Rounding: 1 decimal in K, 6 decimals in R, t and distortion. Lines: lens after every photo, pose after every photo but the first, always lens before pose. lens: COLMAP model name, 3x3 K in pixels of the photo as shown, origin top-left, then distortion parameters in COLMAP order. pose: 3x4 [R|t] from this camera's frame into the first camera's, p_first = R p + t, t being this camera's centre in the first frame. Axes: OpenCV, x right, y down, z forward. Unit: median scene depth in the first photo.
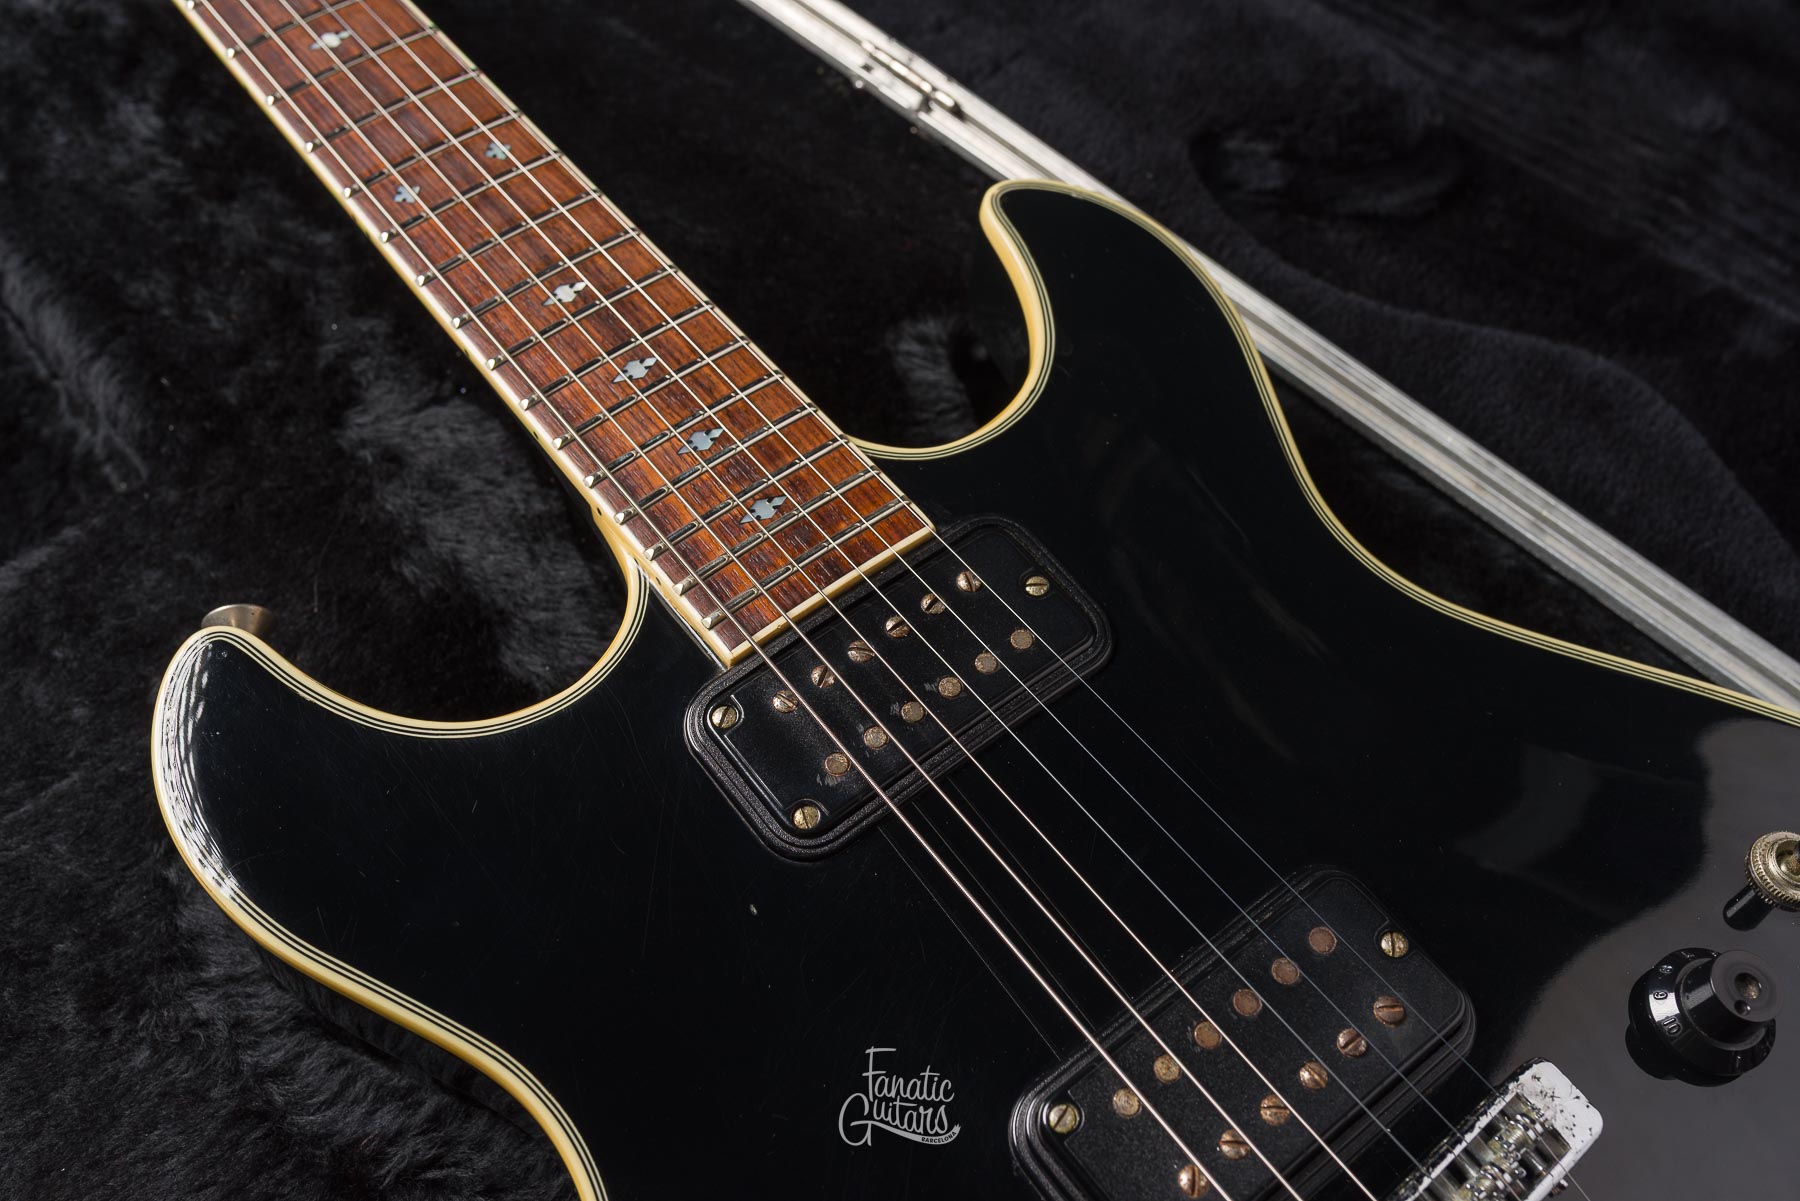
lens RADIAL K [[1785.8, 0, 898.1], [0, 1785.8, 593.6], [0, 0, 1]] dist [0.002977, 0.001268]
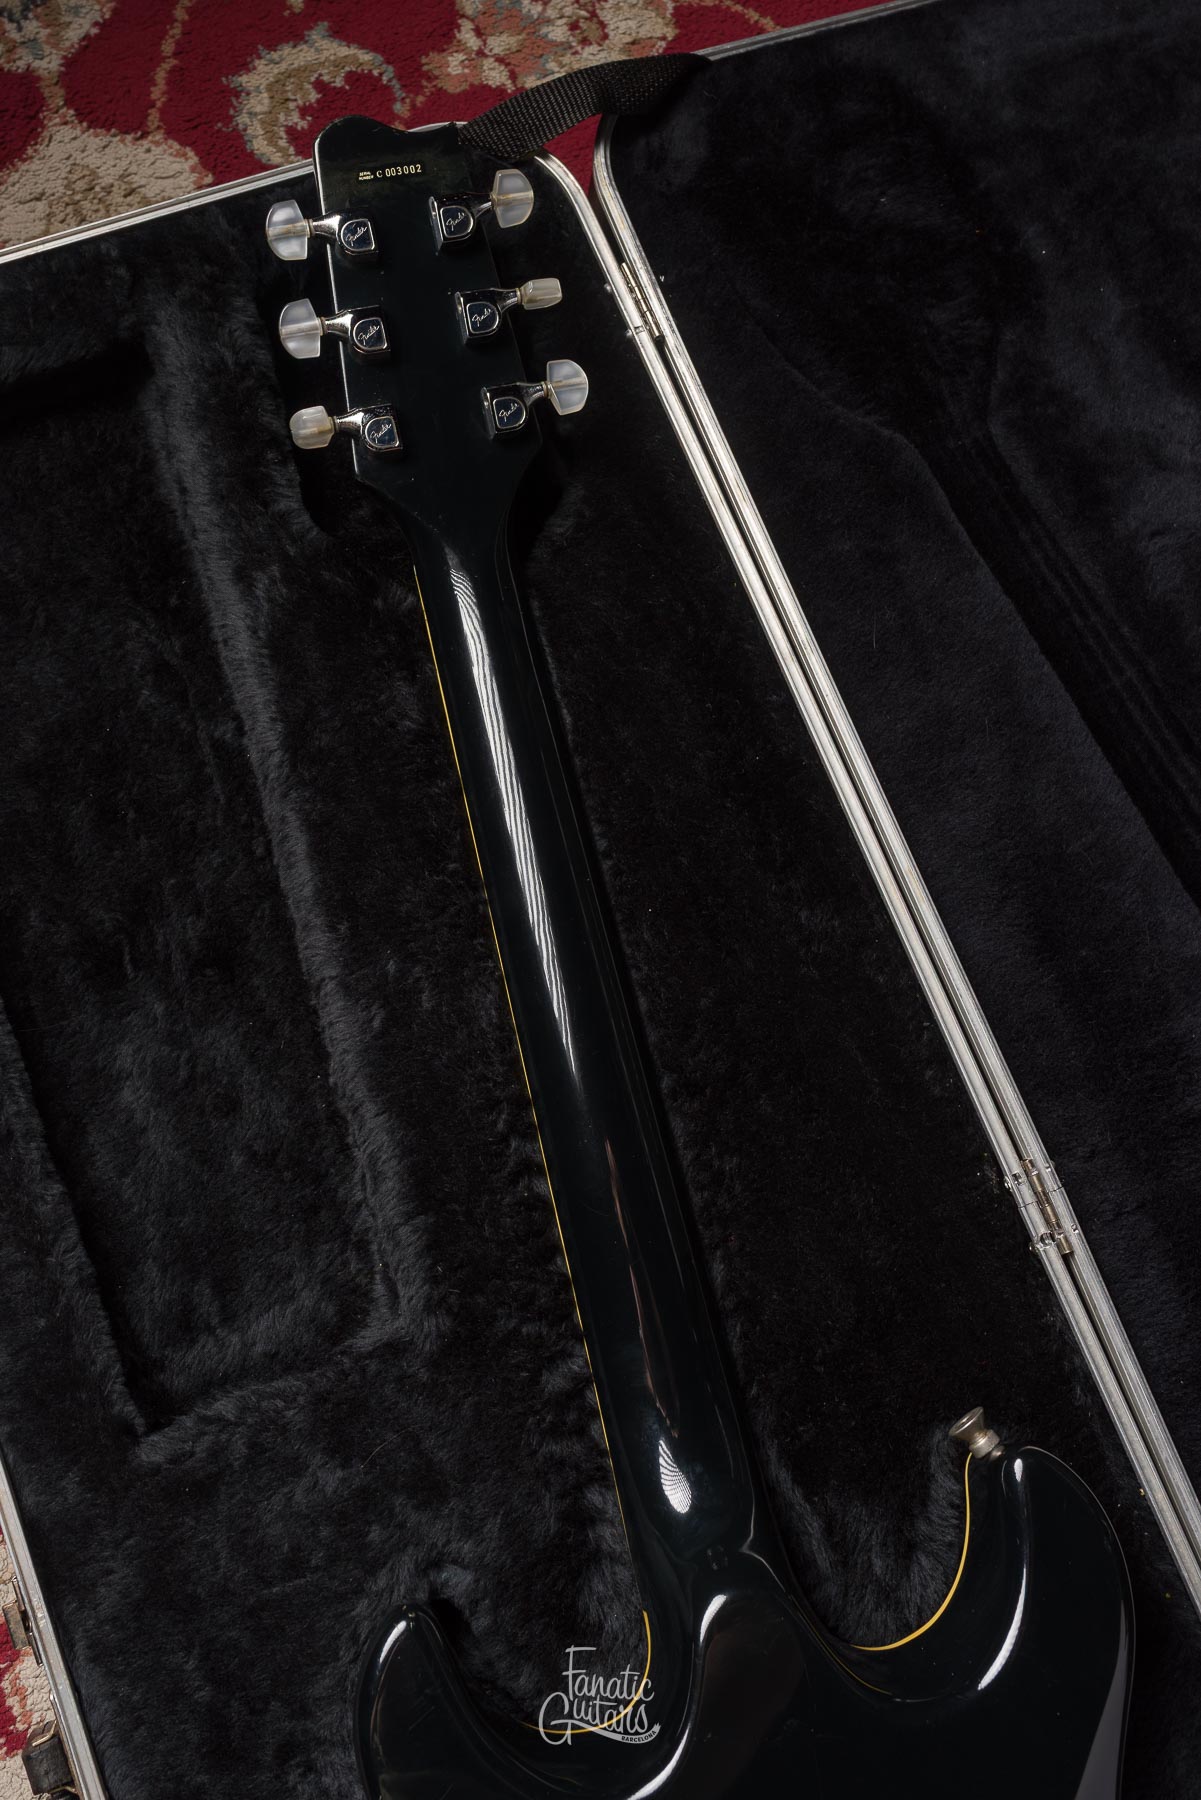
lens RADIAL K [[1870.2, 0, 559.3], [0, 1870.2, 833.6], [0, 0, 1]] dist [-0.002058, 0.001518]
pose [[0.907861, 0.413661, -0.068355, -0.406706], [-0.377966, 0.878036, 0.293588, -0.973153], [0.181464, -0.240701, 0.953485, -0.321916]]
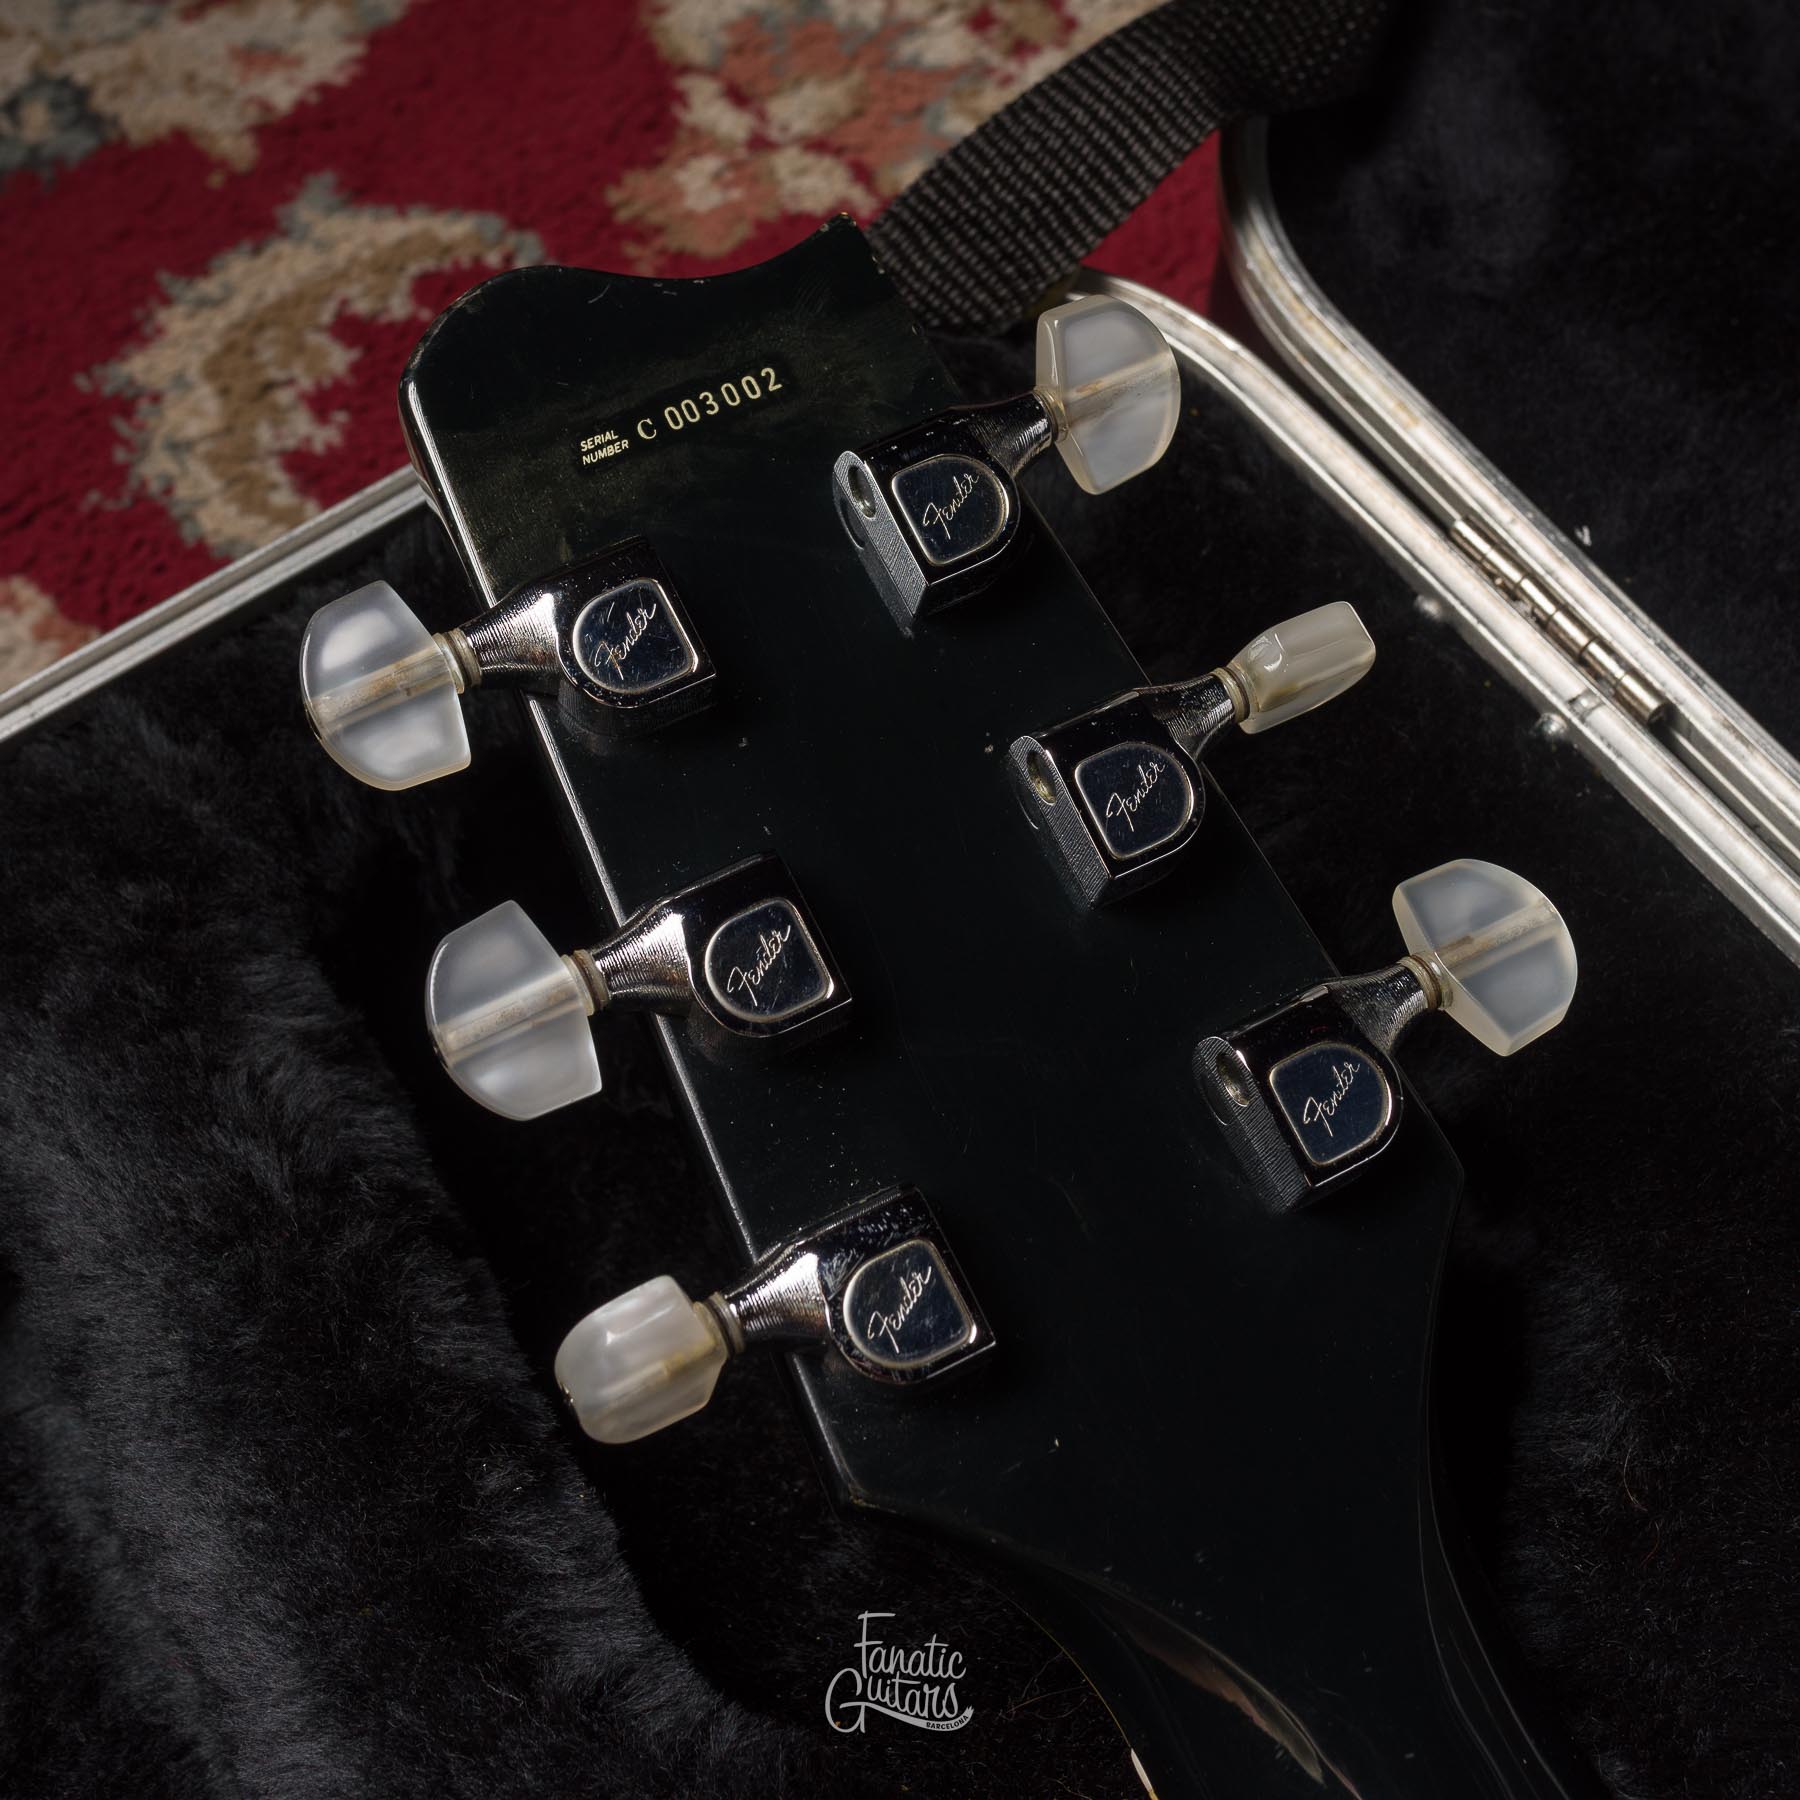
lens RADIAL K [[3110.2, 0, 897.8], [0, 3110.2, 748.8], [0, 0, 1]] dist [0.004463, -0.014145]
pose [[0.983440, 0.126671, -0.129617, -0.745358], [-0.125215, 0.991941, 0.019348, -0.877767], [0.131023, -0.002798, 0.991375, 0.633445]]
